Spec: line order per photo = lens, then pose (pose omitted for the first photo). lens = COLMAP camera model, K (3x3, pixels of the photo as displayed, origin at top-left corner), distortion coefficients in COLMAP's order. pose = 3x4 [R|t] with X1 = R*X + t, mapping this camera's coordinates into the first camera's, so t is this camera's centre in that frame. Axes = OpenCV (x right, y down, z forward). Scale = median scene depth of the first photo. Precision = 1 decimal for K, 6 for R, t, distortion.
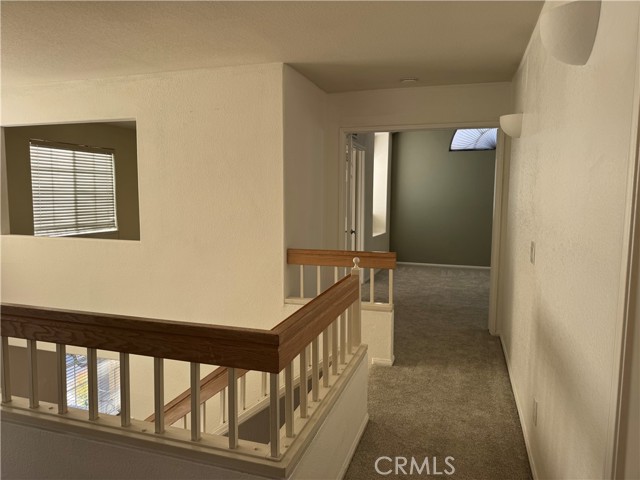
lens RADIAL K [[455.4, 0, 317.6], [0, 455.4, 241.2], [0, 0, 1]] dist [0.003439, -0.003739]
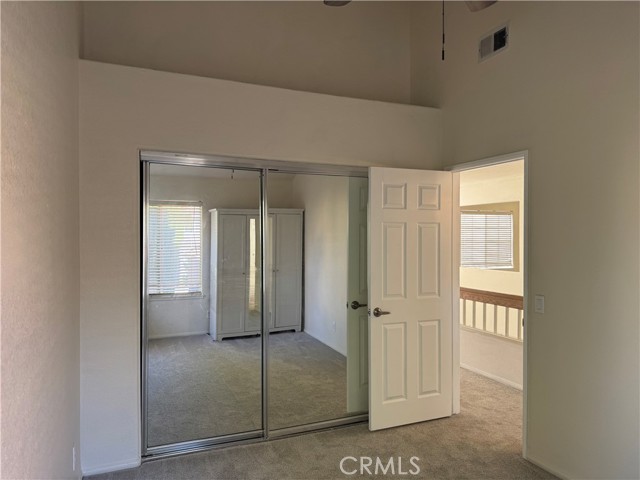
lens RADIAL K [[455.4, 0, 317.6], [0, 455.4, 241.2], [0, 0, 1]] dist [0.003439, -0.003739]
pose [[0.661691, -0.002446, -0.749773, 0.246660], [-0.069406, 0.995501, -0.064500, 0.030477], [0.746557, 0.094718, 0.658544, -0.438226]]
